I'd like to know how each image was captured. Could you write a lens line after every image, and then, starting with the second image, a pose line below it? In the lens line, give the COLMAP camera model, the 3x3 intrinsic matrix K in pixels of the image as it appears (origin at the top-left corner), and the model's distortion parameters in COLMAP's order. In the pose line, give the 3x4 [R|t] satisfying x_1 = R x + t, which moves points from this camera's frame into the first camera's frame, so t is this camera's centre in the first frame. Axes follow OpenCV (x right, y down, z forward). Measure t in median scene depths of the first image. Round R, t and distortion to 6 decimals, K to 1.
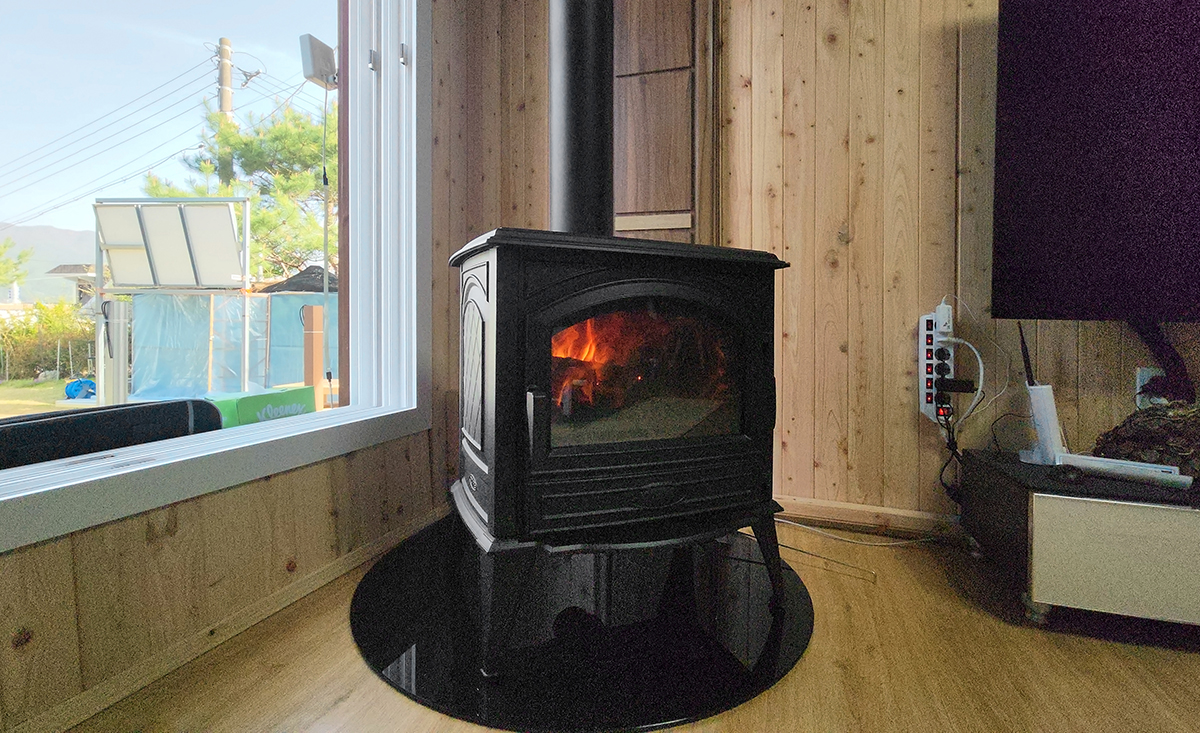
lens RADIAL K [[514.4, 0, 618.6], [0, 514.4, 351.4], [0, 0, 1]] dist [-0.002294, -0.000086]
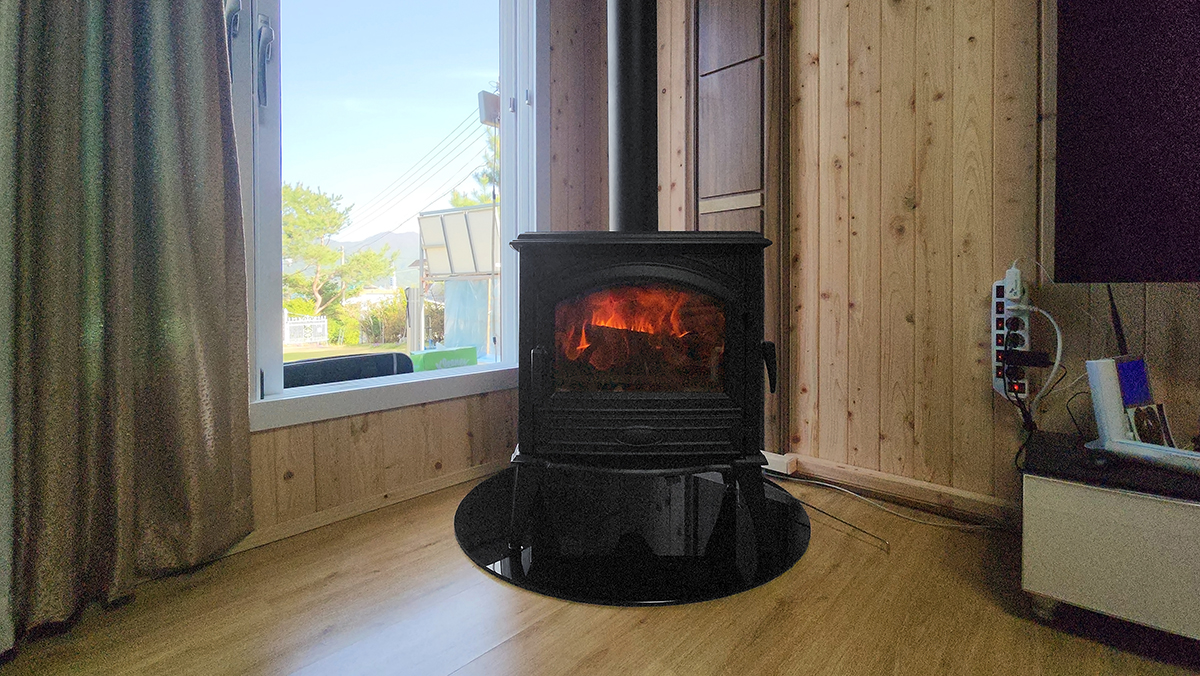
lens RADIAL K [[510.0, 0, 632.1], [0, 510.0, 324.7], [0, 0, 1]] dist [-0.001273, -0.000263]
pose [[0.909533, 0.000962, -0.415630, 0.379274], [0.000318, 0.999995, 0.003010, 0.004020], [0.415631, -0.002870, 0.909529, -0.086690]]
